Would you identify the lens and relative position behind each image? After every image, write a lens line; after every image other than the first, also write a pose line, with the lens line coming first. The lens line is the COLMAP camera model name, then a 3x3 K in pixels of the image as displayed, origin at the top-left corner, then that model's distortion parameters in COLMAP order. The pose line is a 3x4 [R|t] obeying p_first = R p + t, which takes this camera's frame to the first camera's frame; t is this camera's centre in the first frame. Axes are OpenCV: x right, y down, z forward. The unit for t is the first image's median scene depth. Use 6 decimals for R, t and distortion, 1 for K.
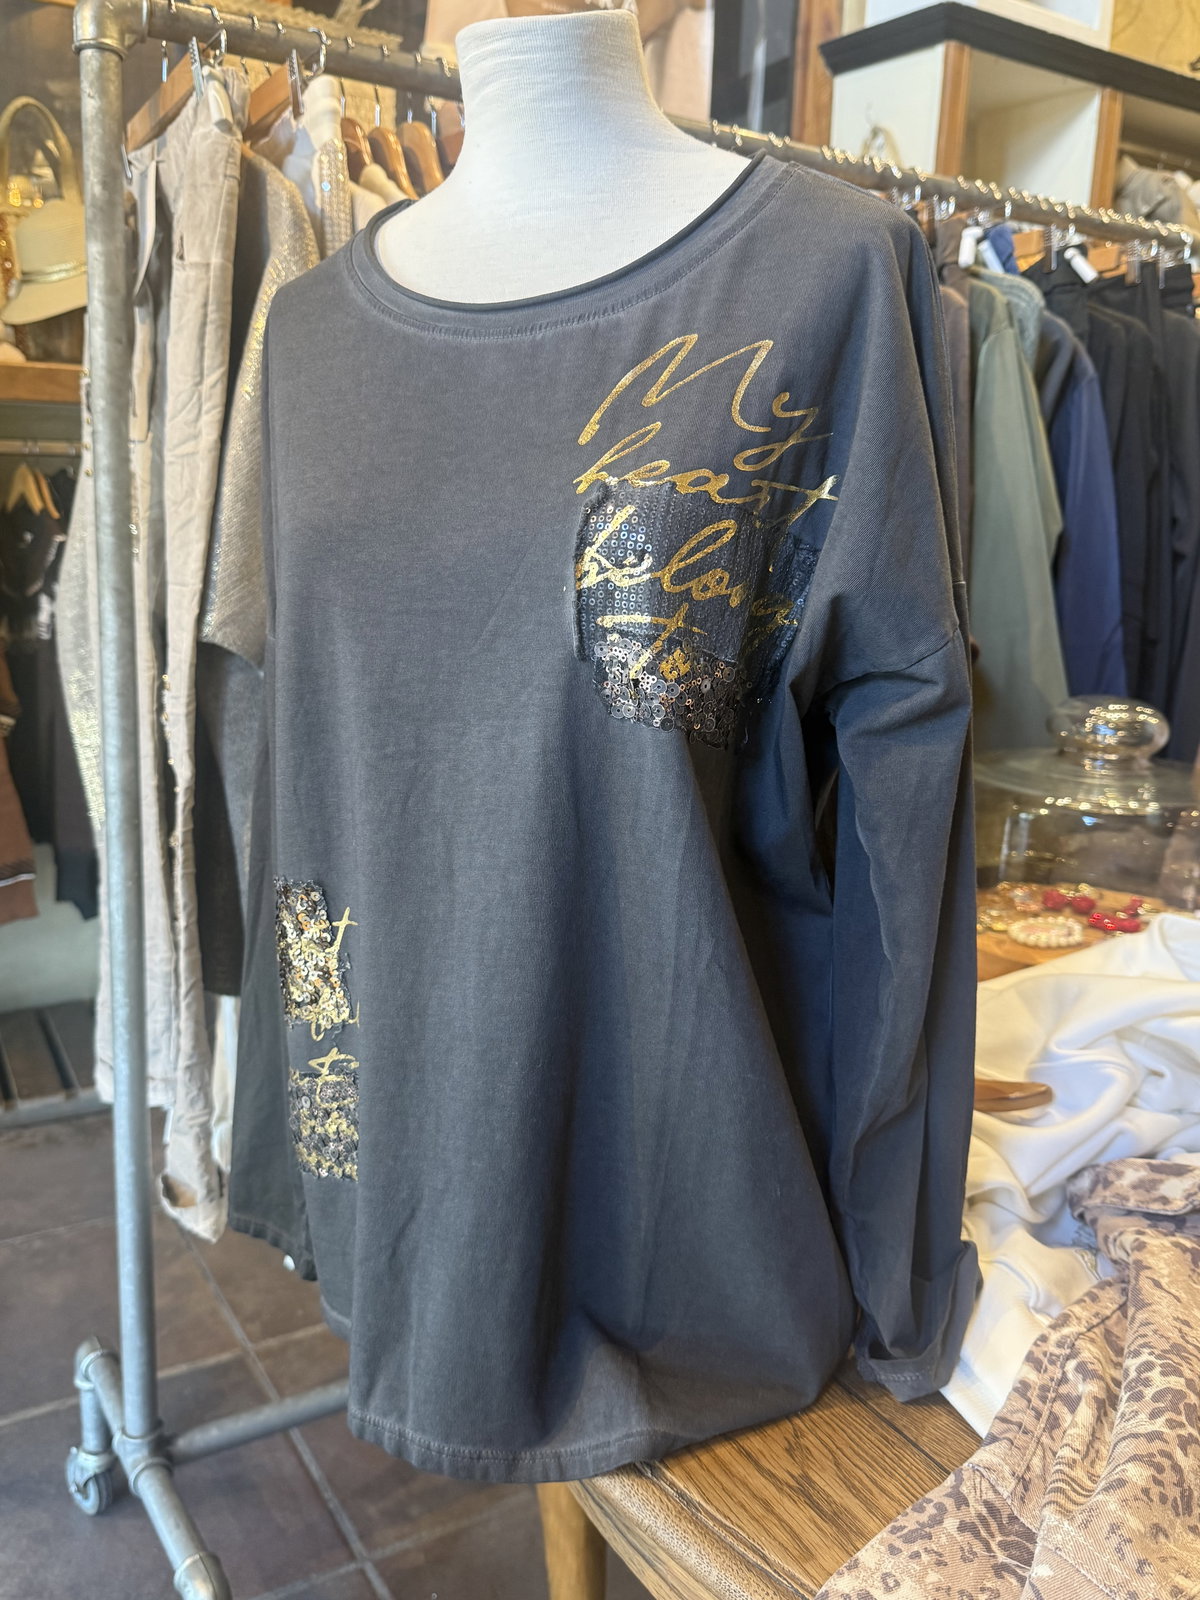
lens RADIAL K [[1333.3, 0, 596.0], [0, 1333.3, 796.5], [0, 0, 1]] dist [0.005659, -0.007504]
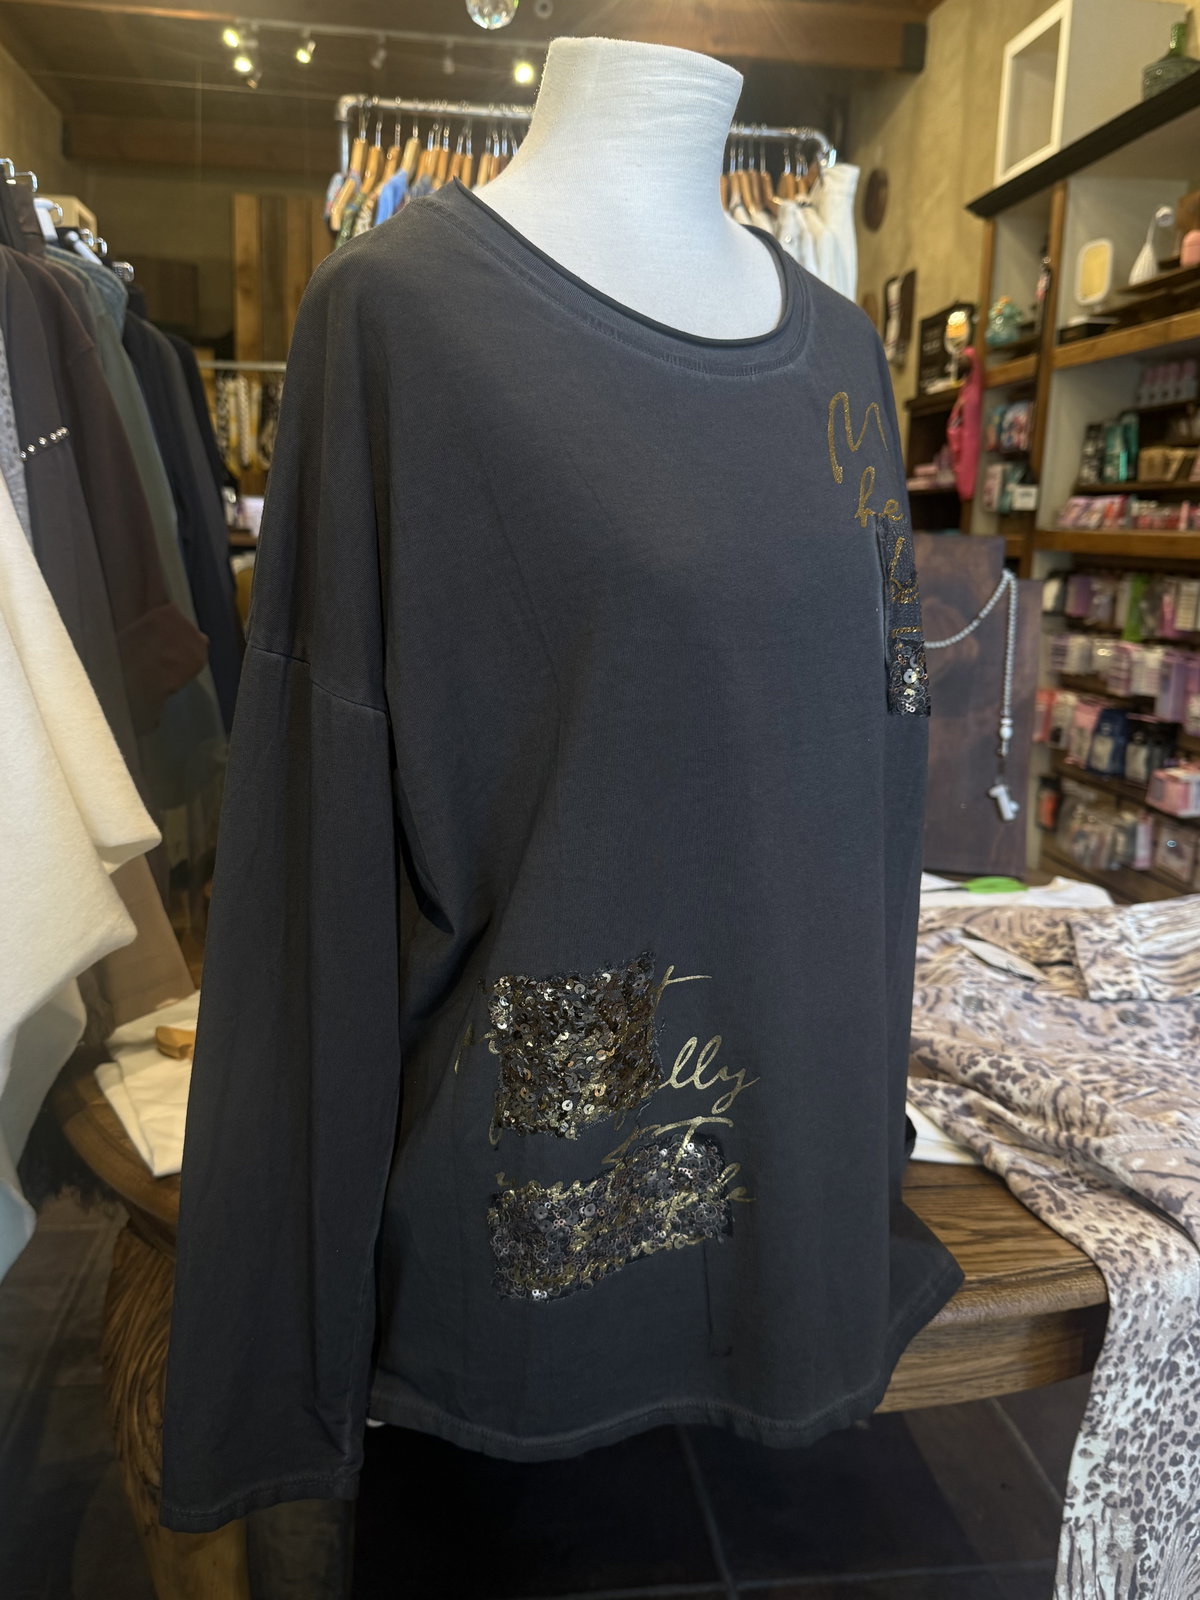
lens RADIAL K [[1333.3, 0, 595.6], [0, 1333.3, 802.2], [0, 0, 1]] dist [0.005659, -0.007504]
pose [[0.411819, -0.208410, 0.887113, -1.140356], [0.179717, 0.972951, 0.145147, -0.196719], [-0.893368, 0.099655, 0.438135, 0.695193]]
